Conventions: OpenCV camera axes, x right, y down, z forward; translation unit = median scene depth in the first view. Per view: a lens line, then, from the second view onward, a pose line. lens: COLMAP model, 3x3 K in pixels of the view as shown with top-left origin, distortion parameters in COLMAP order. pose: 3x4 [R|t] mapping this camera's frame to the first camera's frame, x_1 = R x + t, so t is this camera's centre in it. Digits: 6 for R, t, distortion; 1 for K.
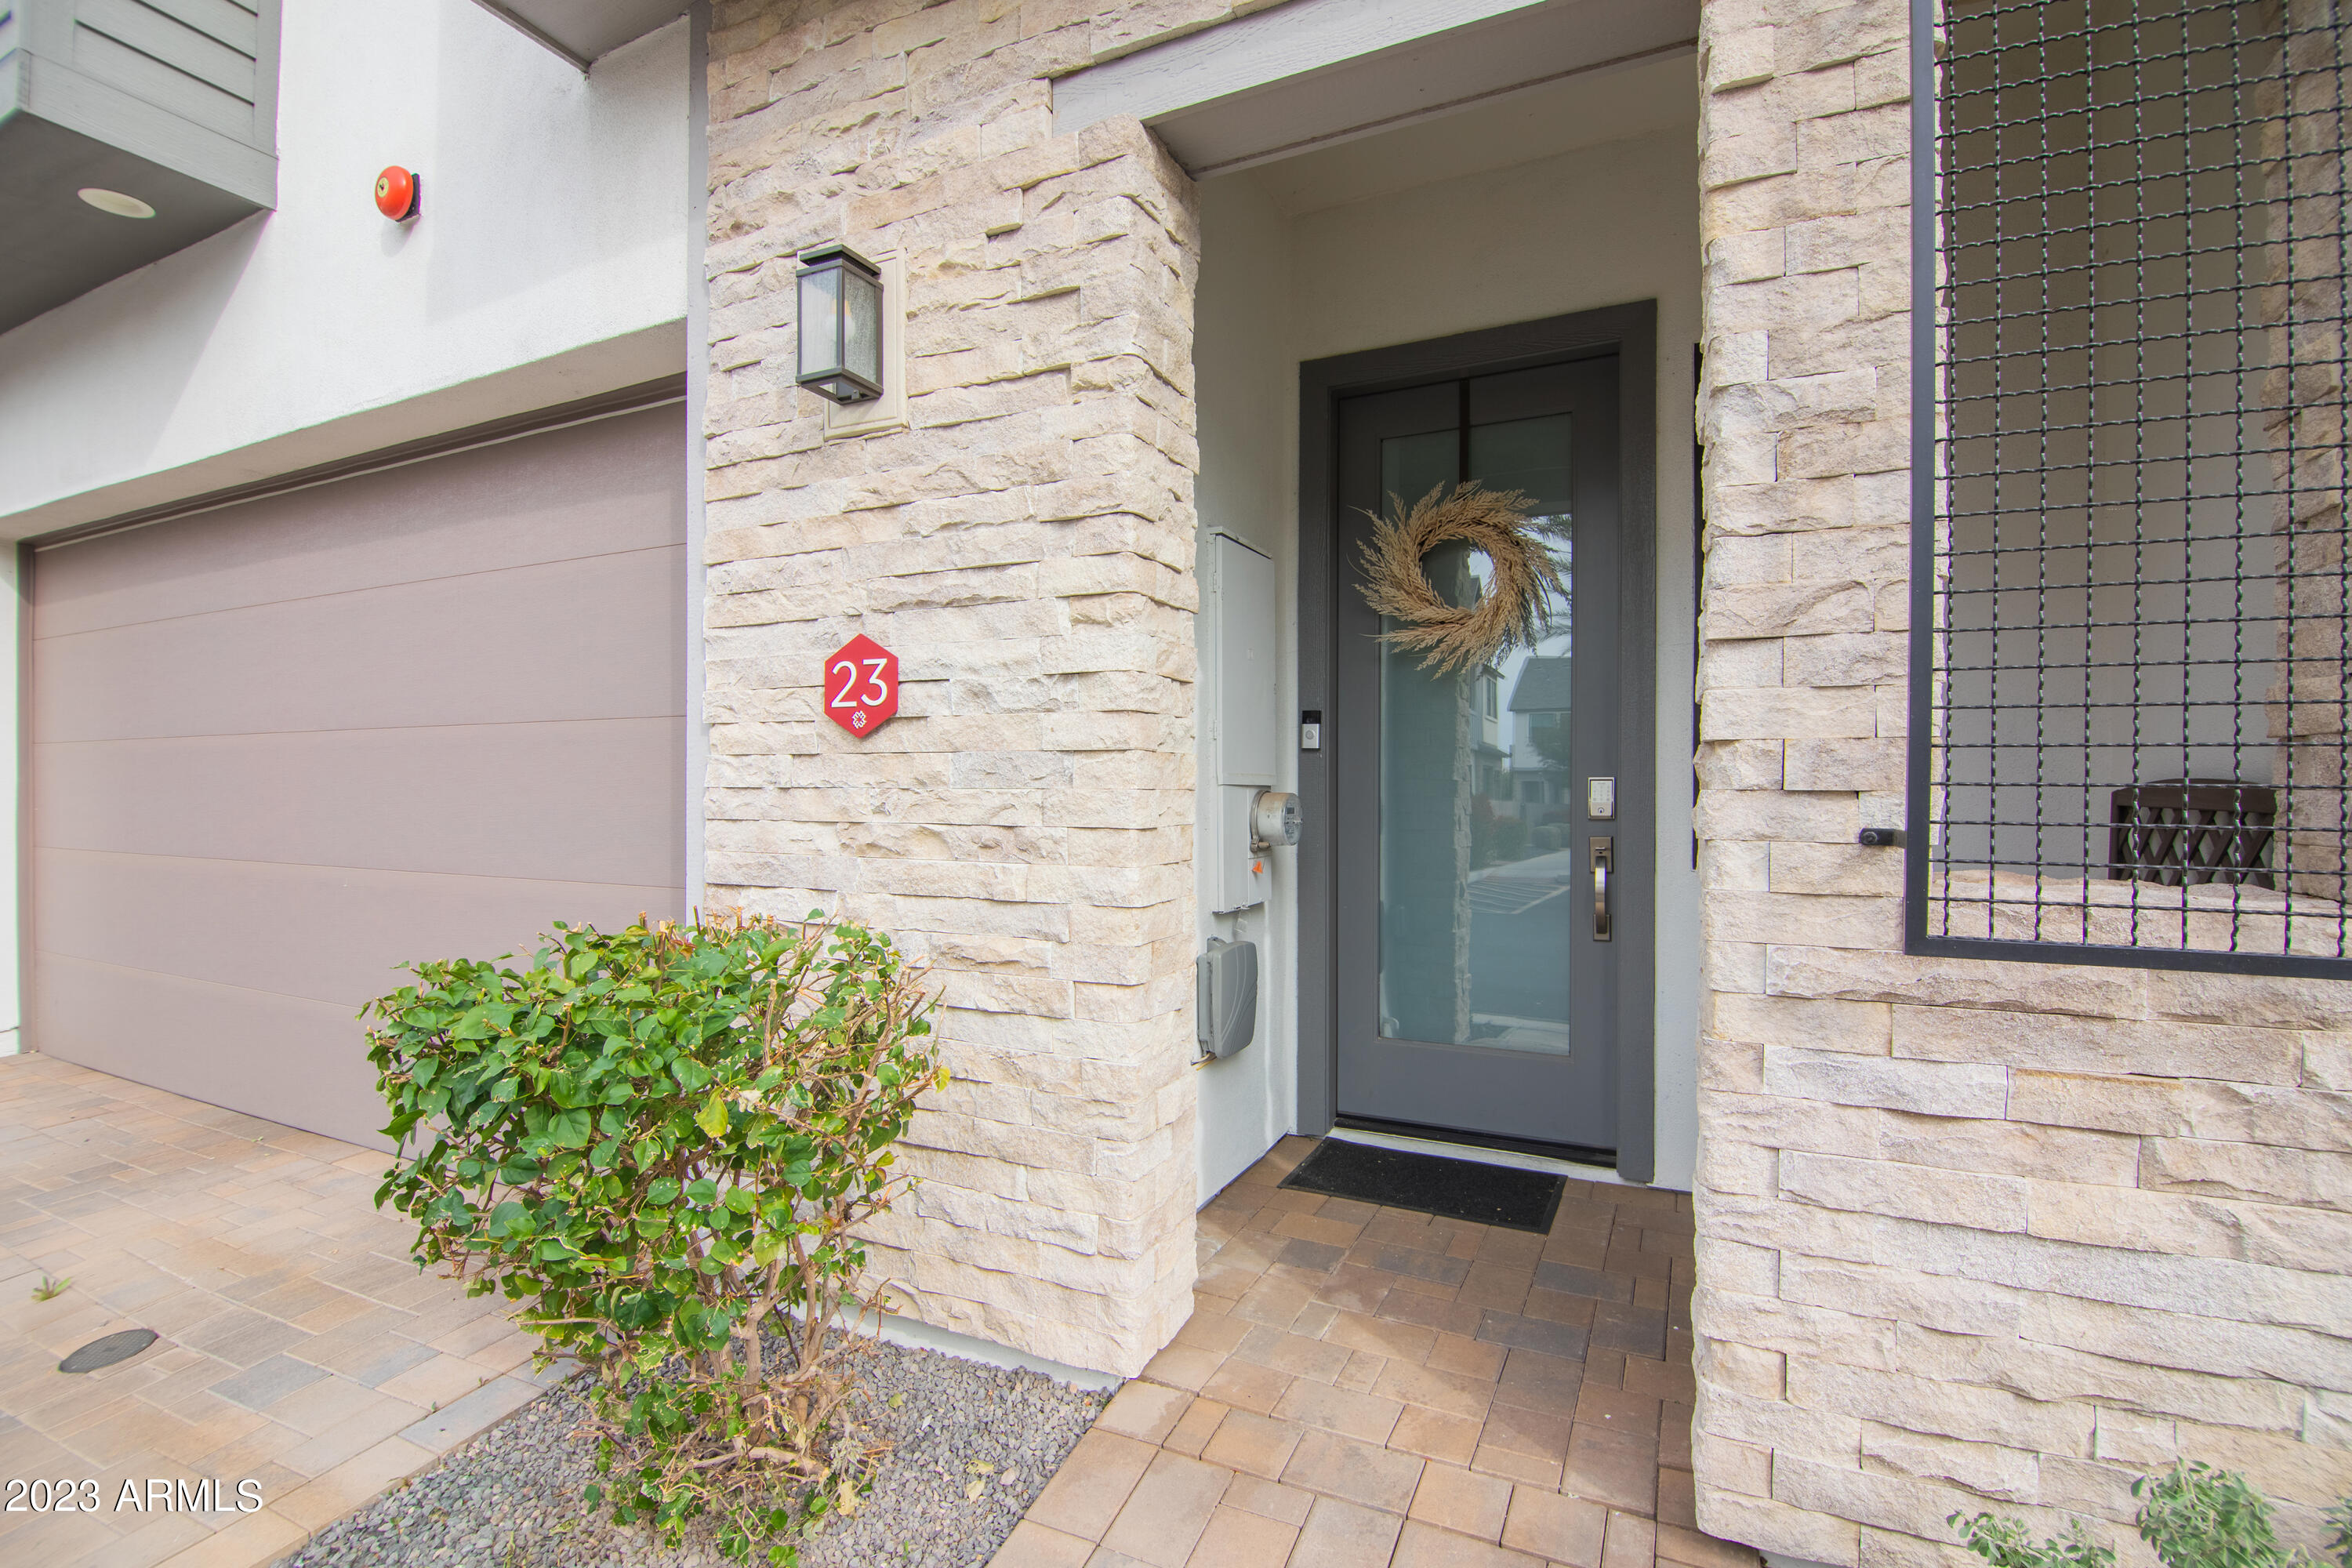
lens RADIAL K [[1056.9, 0, 1186.6], [0, 1056.9, 800.2], [0, 0, 1]] dist [-0.004767, -0.009221]
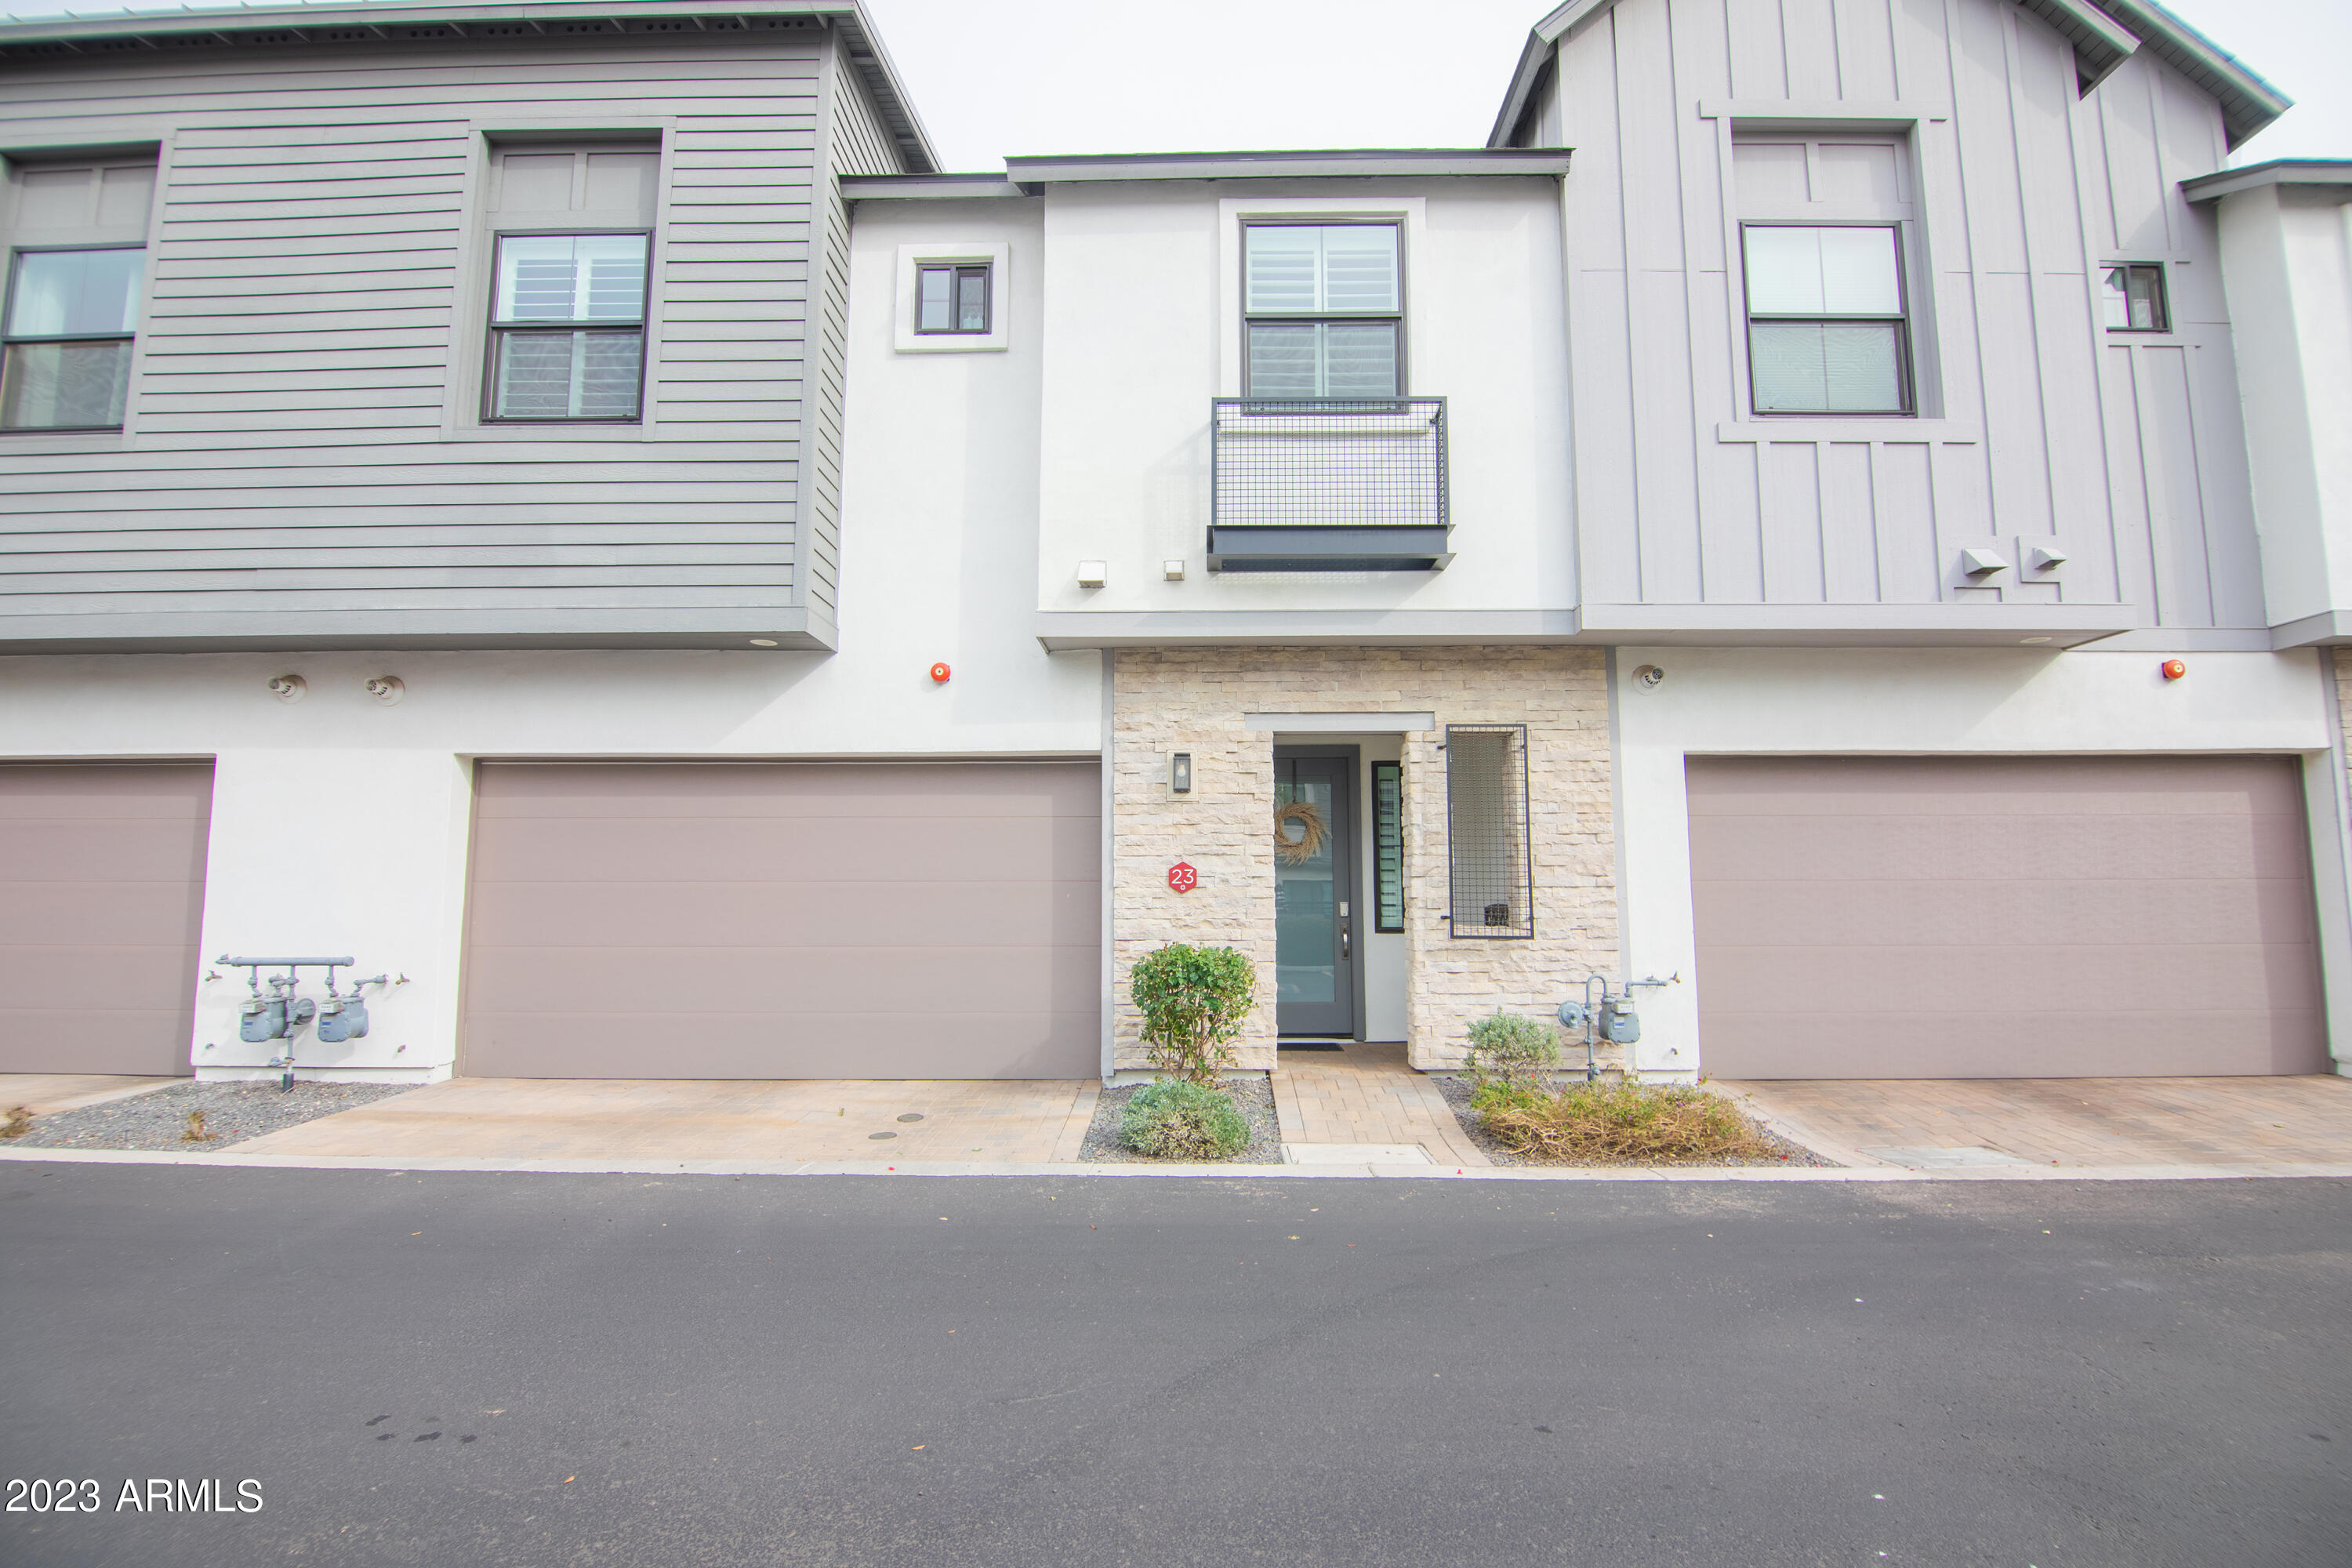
lens RADIAL K [[1032.2, 0, 1178.1], [0, 1032.2, 806.2], [0, 0, 1]] dist [-0.000596, -0.018792]
pose [[0.917295, 0.033880, 0.396763, -1.706523], [0.006258, 0.995024, -0.099434, -0.007994], [-0.398158, 0.093694, 0.912519, -2.090577]]
